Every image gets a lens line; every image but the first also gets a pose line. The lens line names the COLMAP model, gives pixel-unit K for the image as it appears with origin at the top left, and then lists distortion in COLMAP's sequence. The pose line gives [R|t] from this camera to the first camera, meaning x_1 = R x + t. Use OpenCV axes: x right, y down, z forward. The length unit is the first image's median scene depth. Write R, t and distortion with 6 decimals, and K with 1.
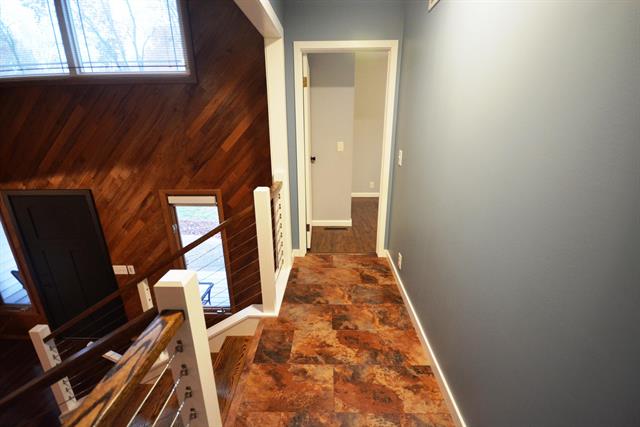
lens RADIAL K [[280.6, 0, 321.9], [0, 280.6, 210.7], [0, 0, 1]] dist [0.008432, -0.010535]
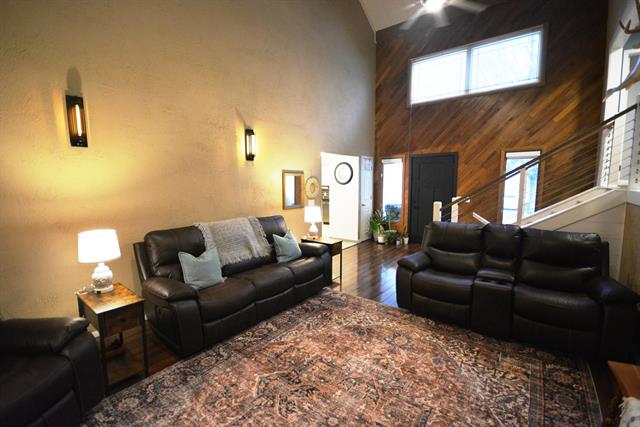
lens RADIAL K [[280.6, 0, 319.1], [0, 280.6, 216.4], [0, 0, 1]] dist [0.008432, -0.010535]
pose [[0.812065, 0.073713, -0.578893, -0.451773], [-0.176558, 0.976533, -0.123328, 0.754548], [0.556218, 0.202359, 0.806023, -0.977154]]
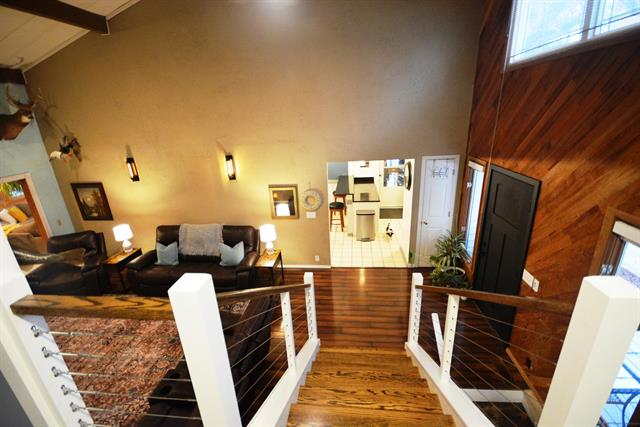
lens RADIAL K [[280.6, 0, 318.6], [0, 280.6, 216.1], [0, 0, 1]] dist [0.008432, -0.010535]
pose [[-0.082238, 0.345981, -0.934630, 0.076957], [-0.249972, 0.900668, 0.355404, -0.114871], [0.964754, 0.262859, 0.012417, 0.354573]]
